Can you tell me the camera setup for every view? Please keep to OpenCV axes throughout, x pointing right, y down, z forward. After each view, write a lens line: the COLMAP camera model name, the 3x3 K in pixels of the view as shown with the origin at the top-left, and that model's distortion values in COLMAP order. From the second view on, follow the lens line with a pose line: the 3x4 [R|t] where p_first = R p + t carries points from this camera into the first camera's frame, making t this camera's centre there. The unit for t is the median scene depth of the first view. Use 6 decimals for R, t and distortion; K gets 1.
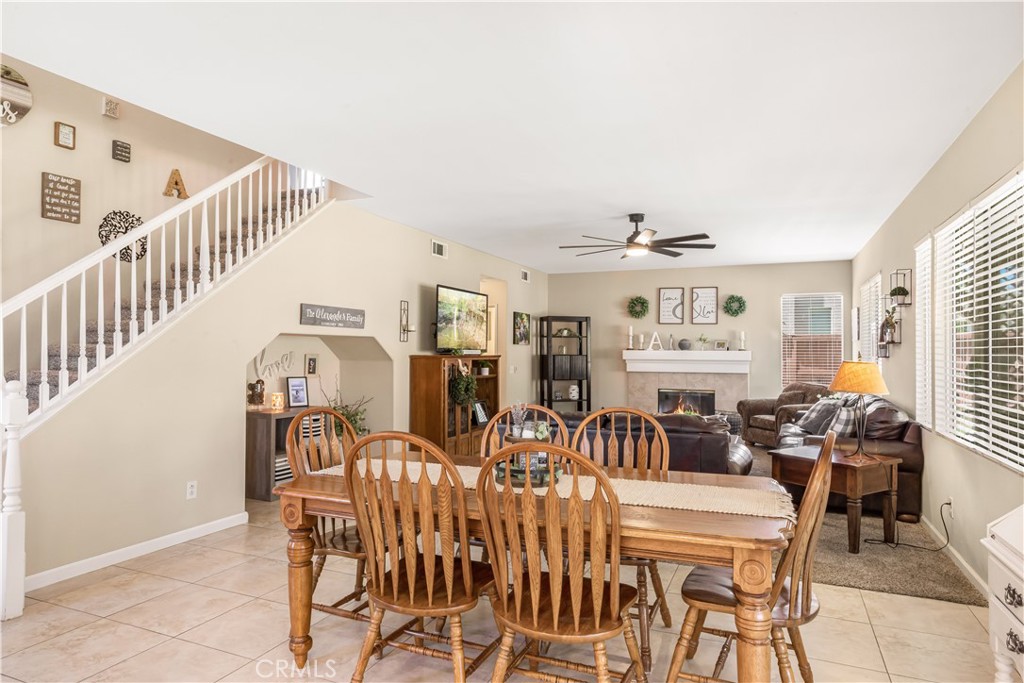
lens RADIAL K [[617.8, 0, 510.9], [0, 617.8, 366.5], [0, 0, 1]] dist [-0.027275, 0.000449]
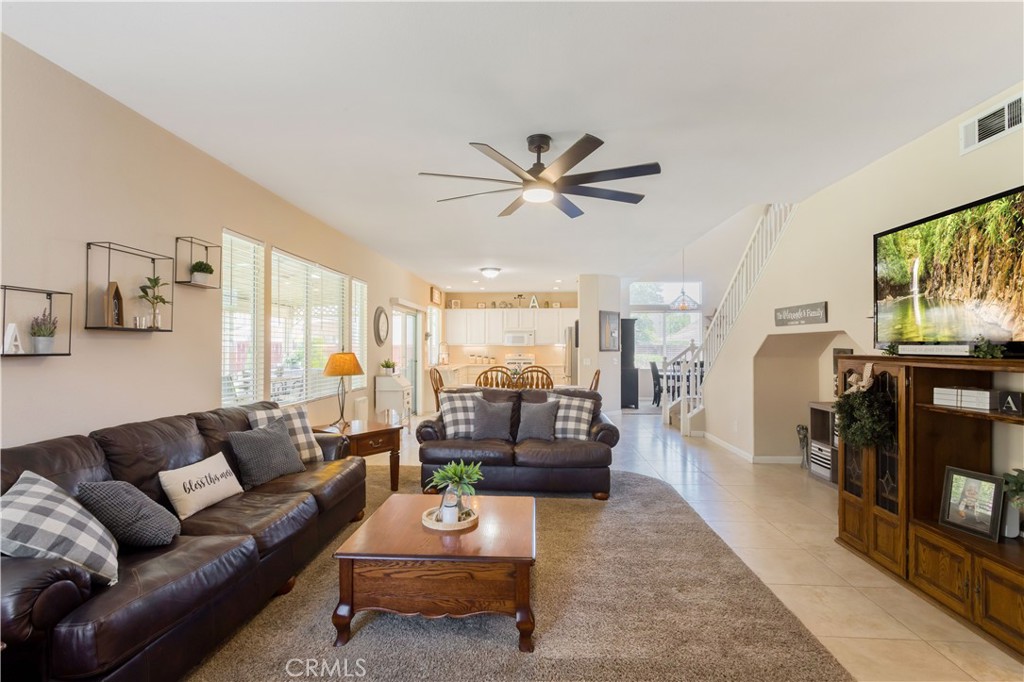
lens RADIAL K [[513.7, 0, 498.9], [0, 513.7, 341.3], [0, 0, 1]] dist [0.000598, 0.000660]
pose [[-0.940342, -0.009831, -0.340090, 0.283949], [-0.013239, 0.999883, 0.007701, -0.021410], [0.339974, 0.011744, -0.940361, 0.973228]]
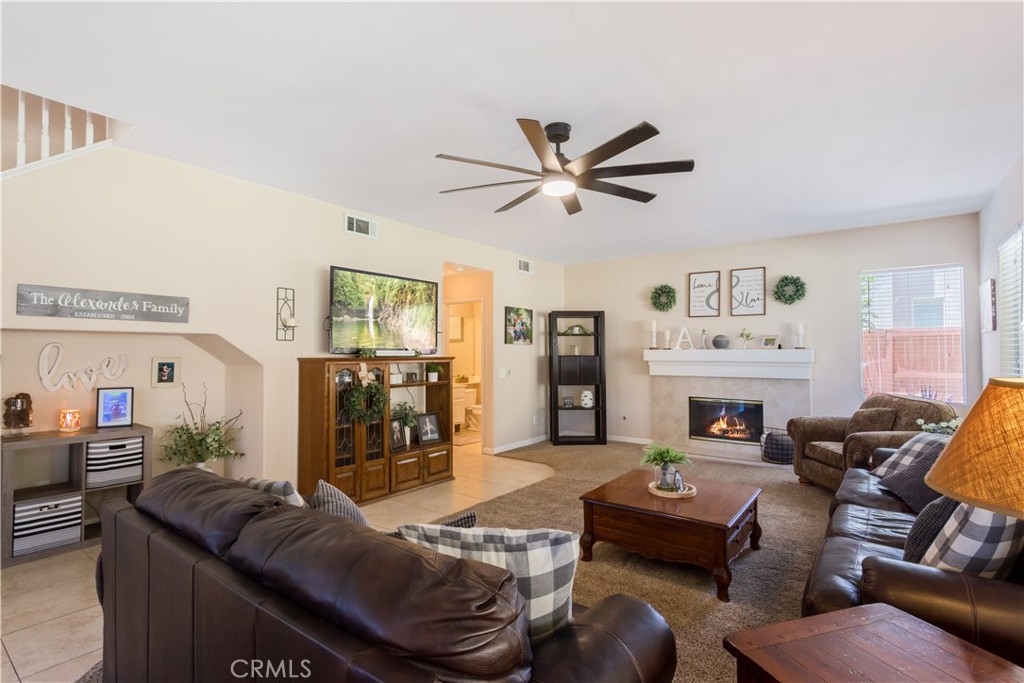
lens RADIAL K [[490.5, 0, 508.0], [0, 490.5, 350.2], [0, 0, 1]] dist [0.004614, 0.001921]
pose [[0.969957, -0.007634, -0.243157, 0.175976], [0.000740, 0.999596, -0.028429, -0.007361], [0.243276, 0.027395, 0.969570, 0.332389]]
